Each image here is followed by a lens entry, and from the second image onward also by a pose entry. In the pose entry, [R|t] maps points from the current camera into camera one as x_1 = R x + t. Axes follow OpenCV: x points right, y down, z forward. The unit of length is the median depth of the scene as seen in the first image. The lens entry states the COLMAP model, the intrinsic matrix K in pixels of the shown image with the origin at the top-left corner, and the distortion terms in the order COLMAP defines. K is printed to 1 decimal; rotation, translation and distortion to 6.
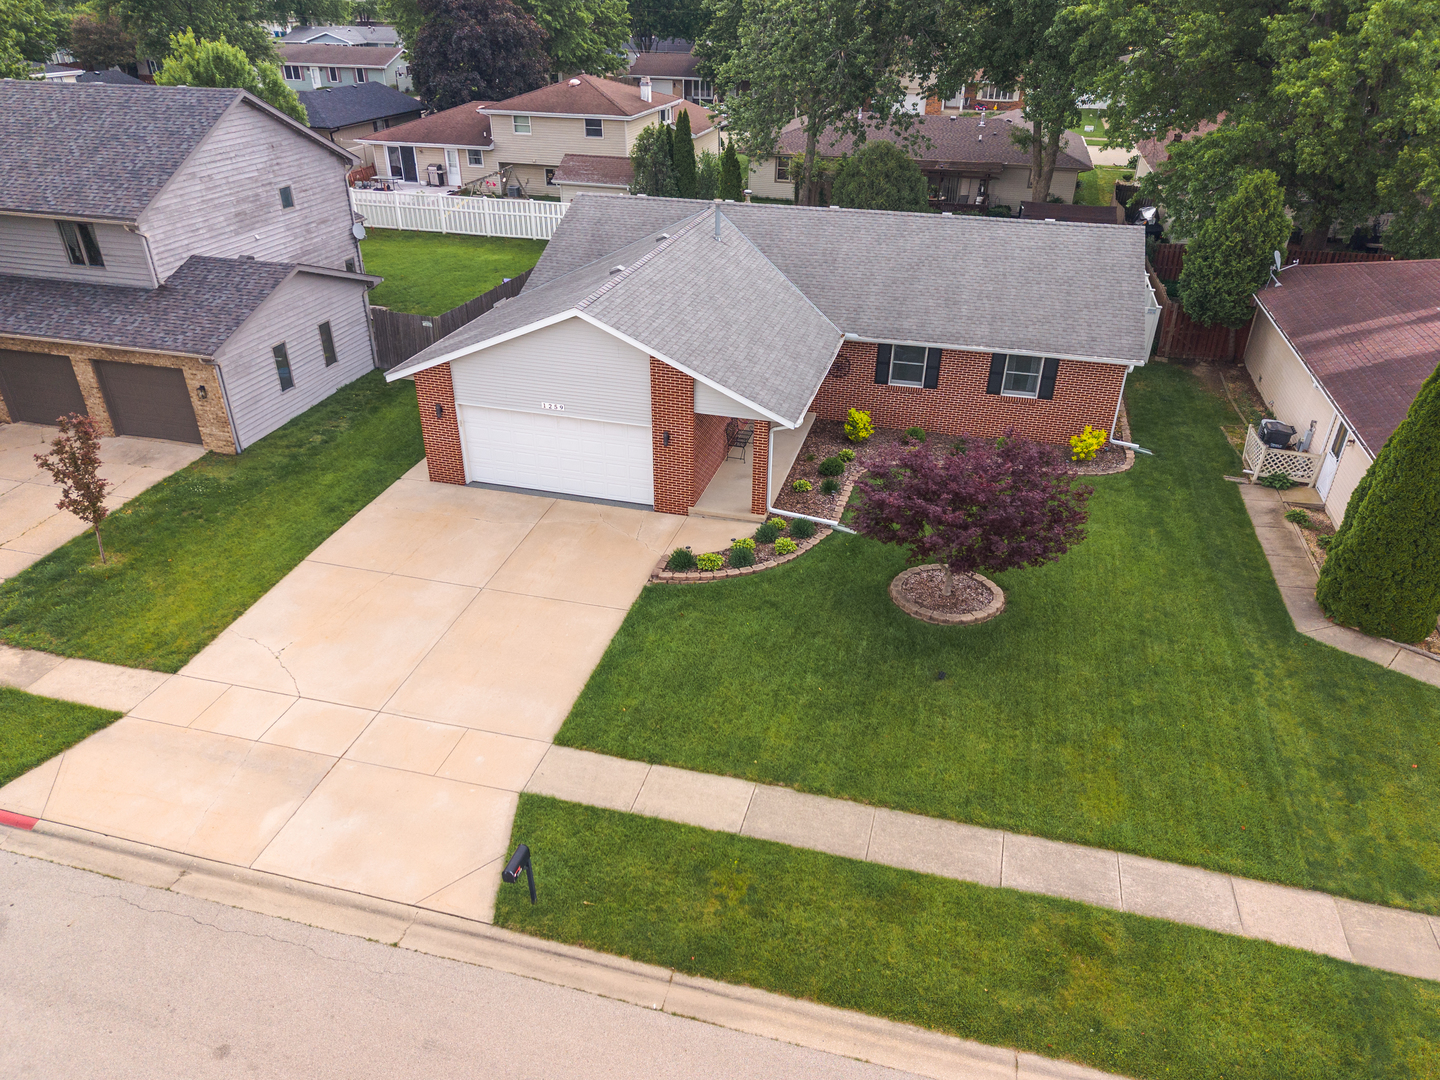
lens RADIAL K [[981.0, 0, 721.5], [0, 981.0, 572.8], [0, 0, 1]] dist [0.076729, -0.092588]
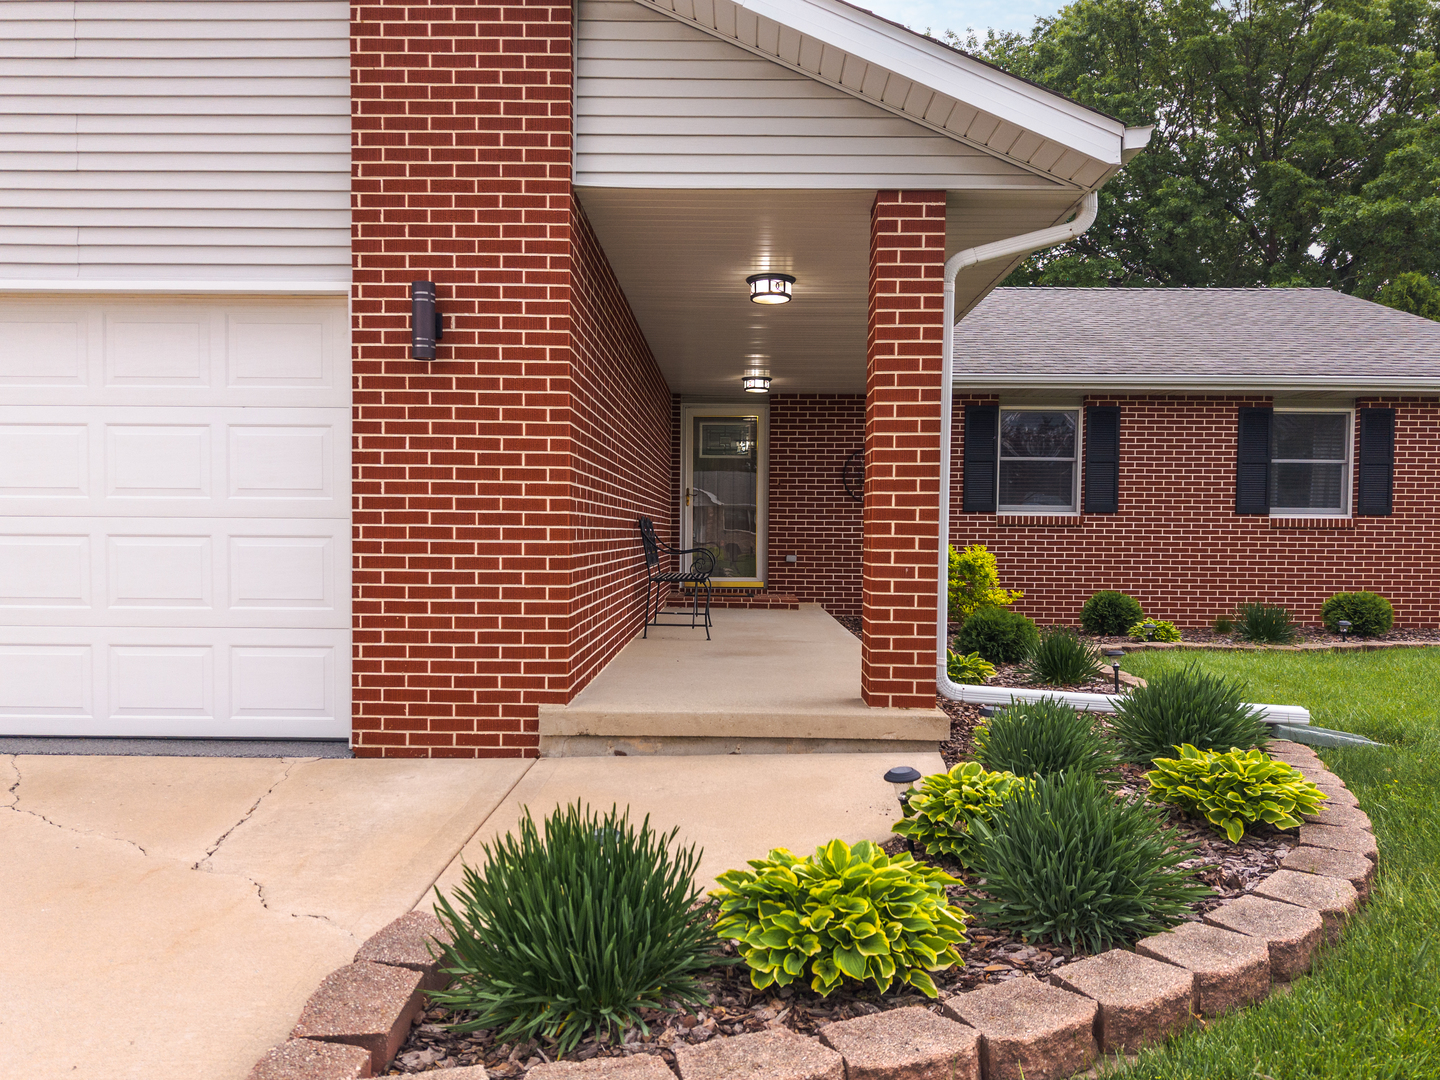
lens RADIAL K [[983.5, 0, 718.6], [0, 983.5, 574.2], [0, 0, 1]] dist [0.038392, -0.081010]
pose [[0.970099, -0.008858, 0.242547, -0.051182], [0.123577, 0.878128, -0.462191, 0.004242], [-0.208893, 0.478345, 0.852965, 0.906501]]
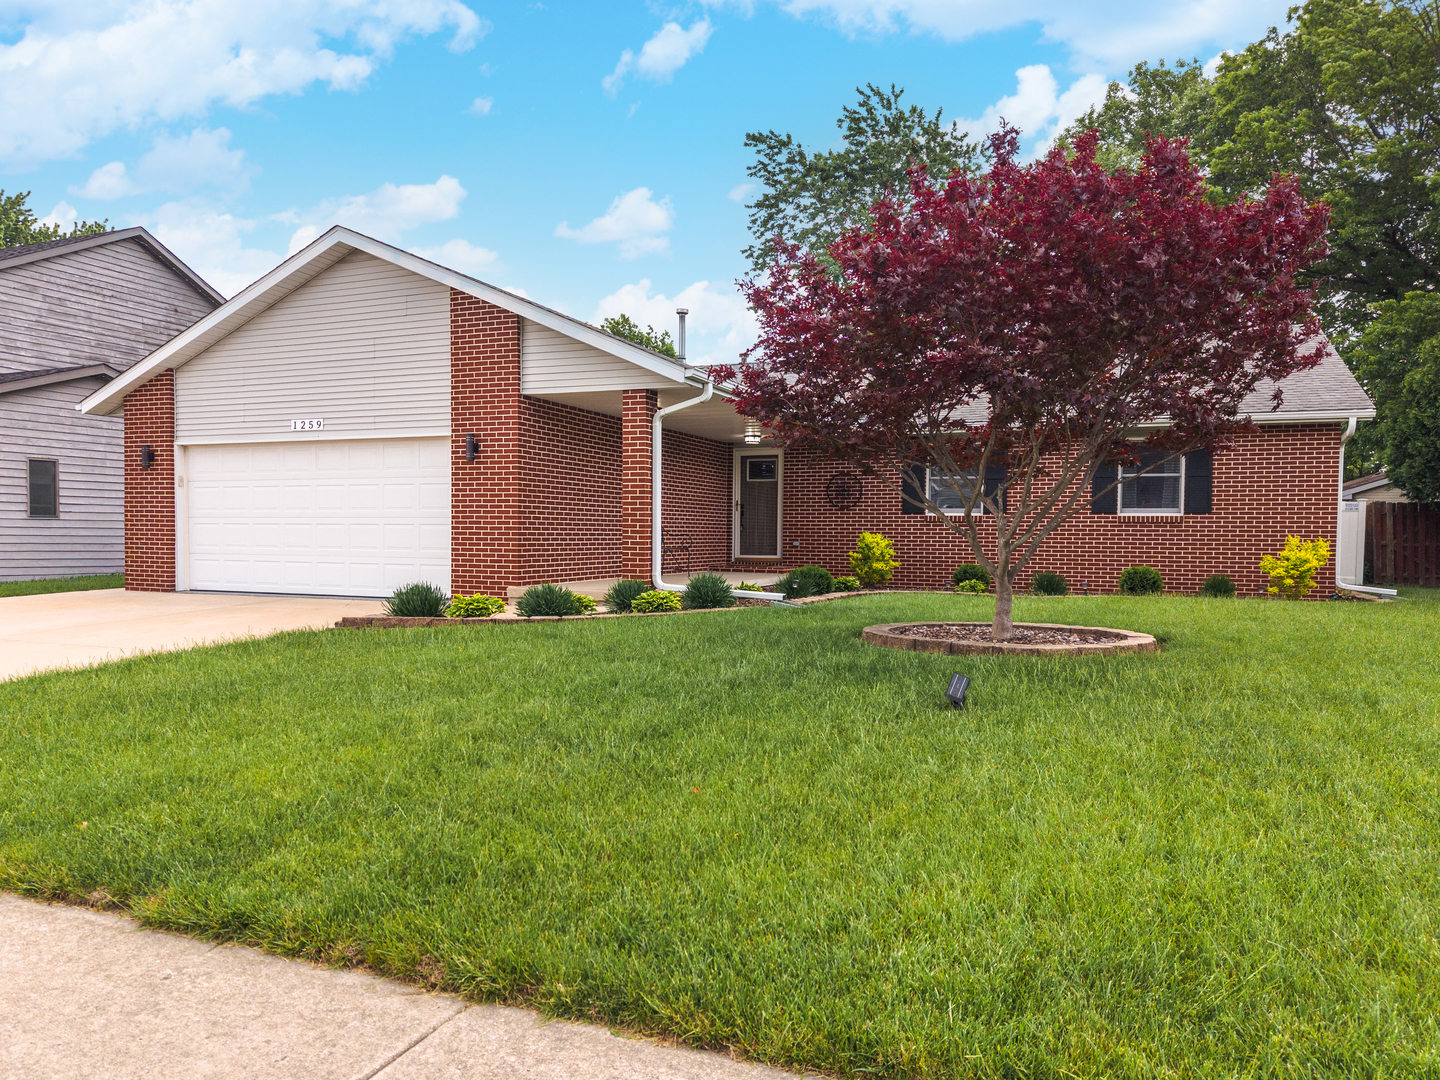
lens RADIAL K [[982.8, 0, 718.7], [0, 982.8, 572.9], [0, 0, 1]] dist [0.043917, -0.041714]
pose [[0.990767, 0.007400, -0.135375, 0.164653], [-0.071776, 0.875730, -0.477437, 0.186650], [0.115019, 0.482745, 0.868175, 0.617977]]
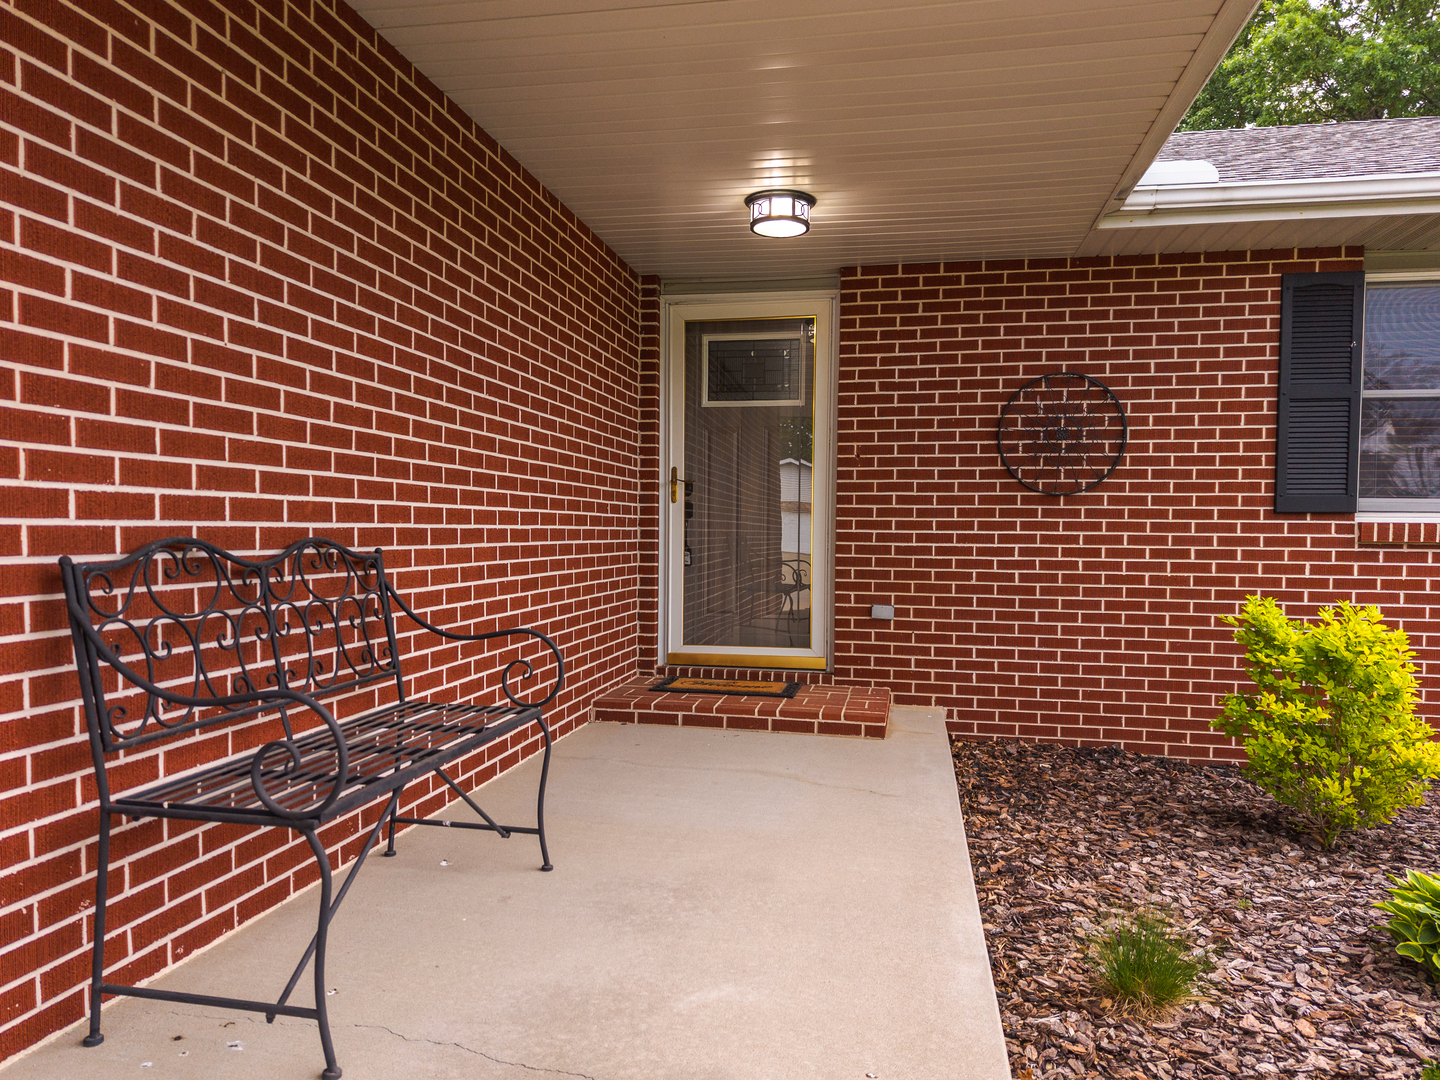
lens RADIAL K [[993.6, 0, 719.1], [0, 993.6, 572.7], [0, 0, 1]] dist [0.044822, -0.091363]
pose [[0.997401, -0.000584, 0.072048, 0.055514], [0.034754, 0.879843, -0.473992, -0.133066], [-0.063114, 0.475264, 0.877577, 1.120879]]
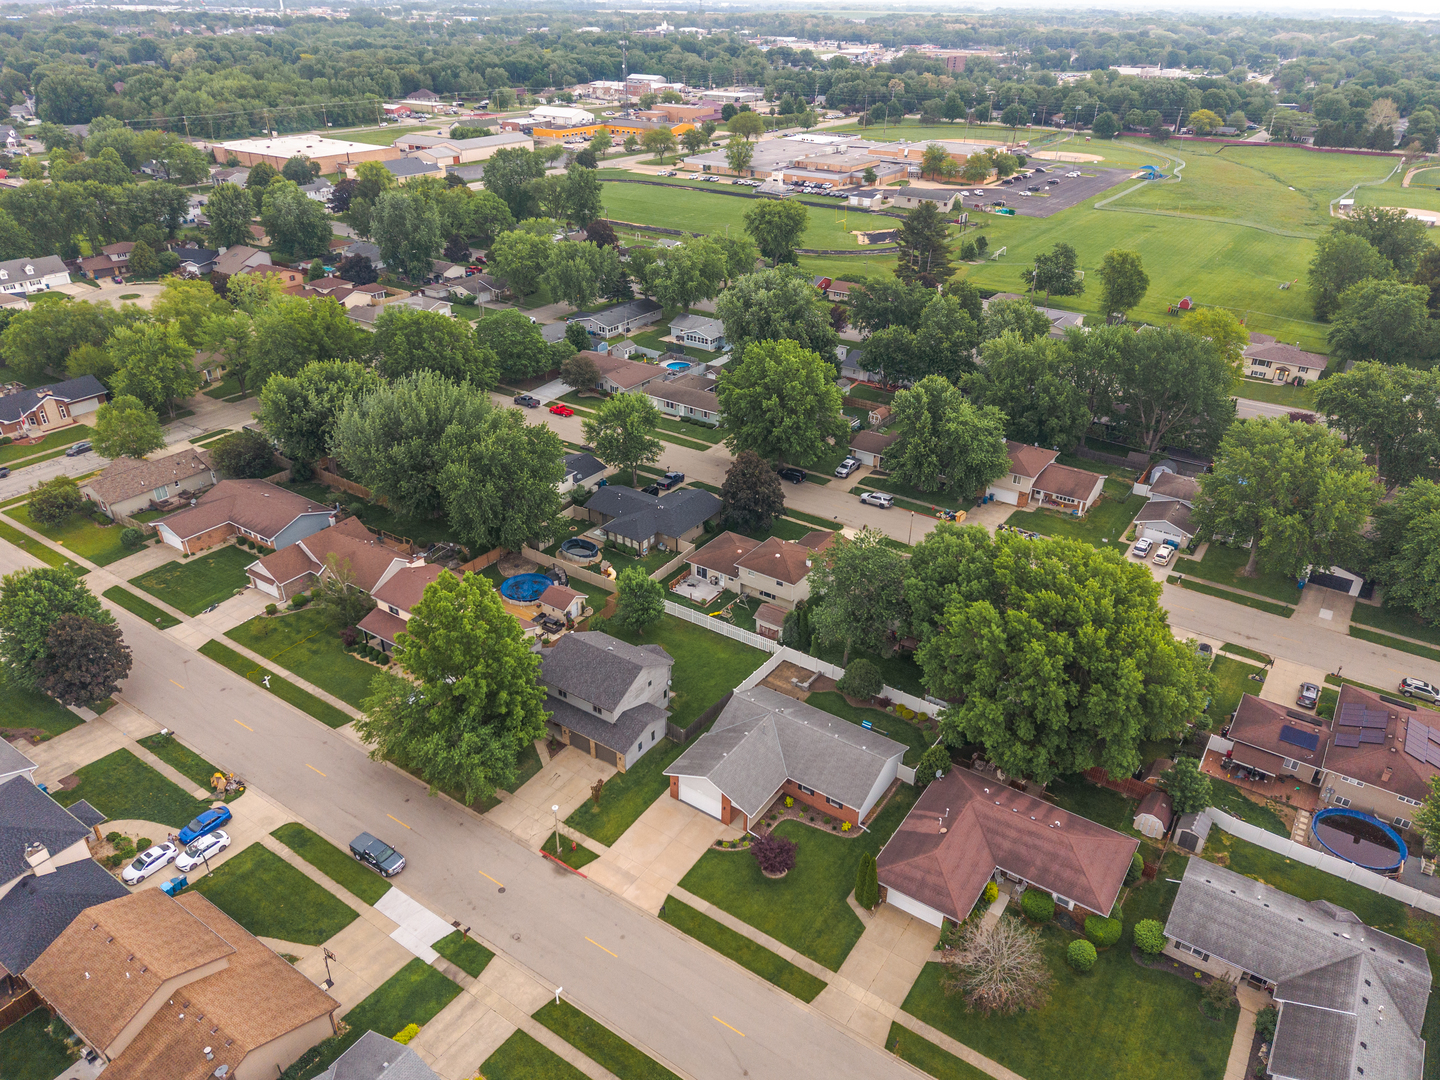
lens RADIAL K [[985.5, 0, 721.7], [0, 985.5, 567.1], [0, 0, 1]] dist [0.048954, -0.052456]
pose [[0.943237, 0.164719, -0.288396, 0.999823], [-0.171847, 0.985123, 0.000611, -1.185140], [0.284206, 0.048983, 0.957511, -3.115345]]
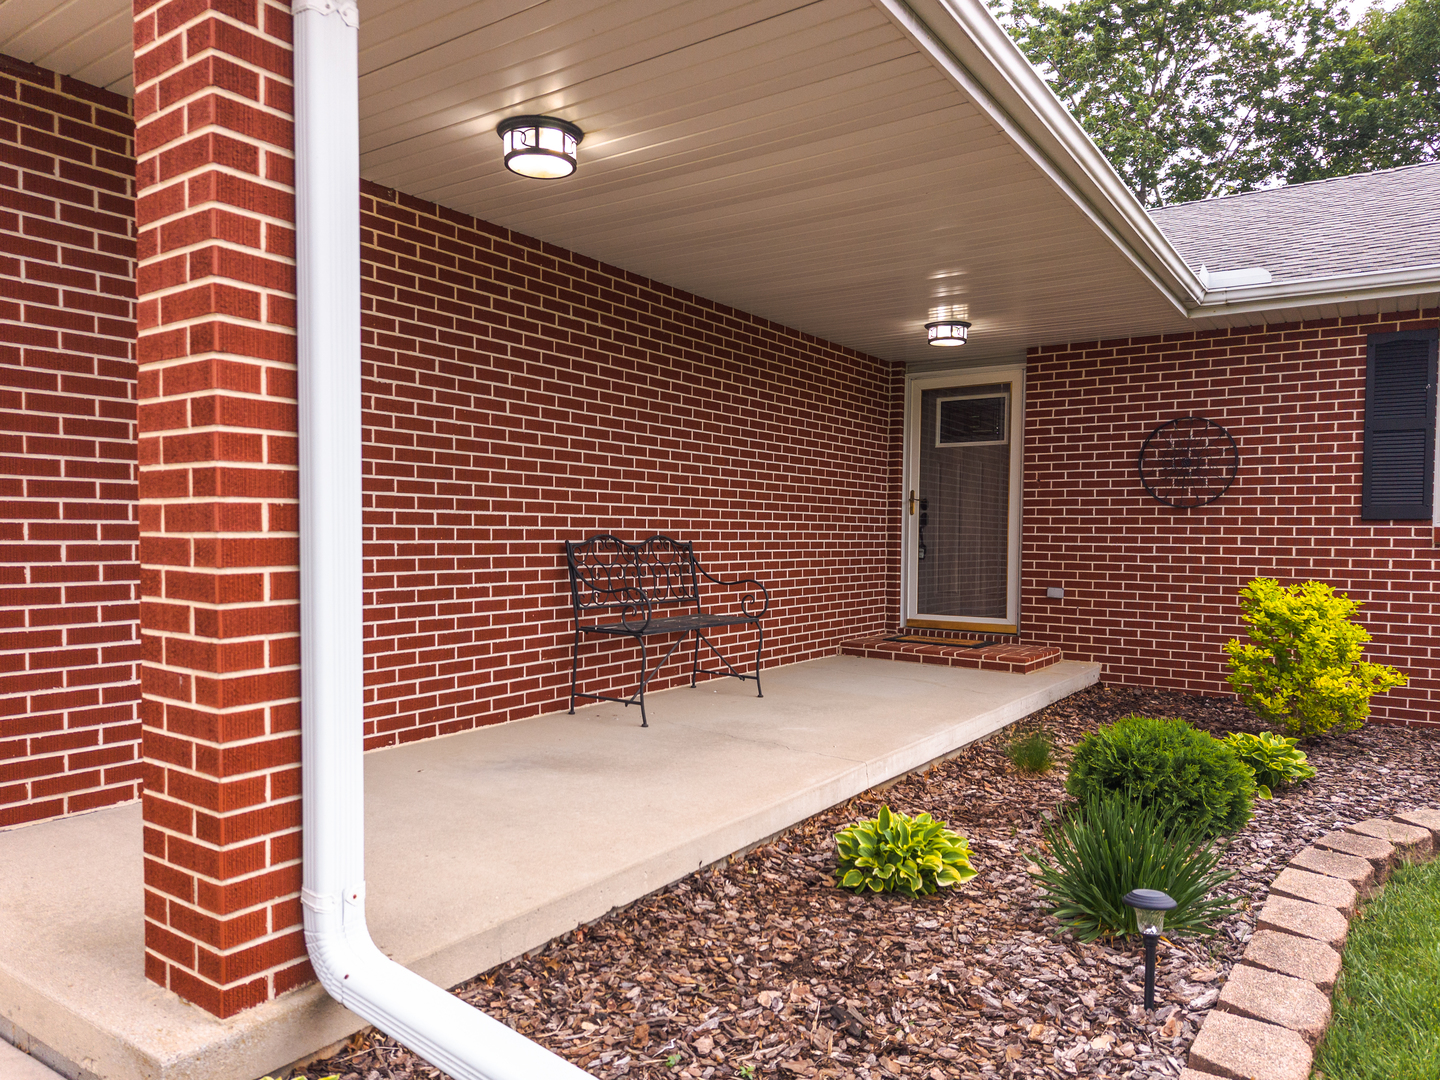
lens RADIAL K [[996.7, 0, 686.3], [0, 996.7, 574.8], [0, 0, 1]] dist [-0.002858, -0.029518]
pose [[0.933891, 0.016108, -0.357196, 0.120006], [-0.185650, 0.875621, -0.445895, -0.066204], [0.305585, 0.482731, 0.820724, 1.011831]]
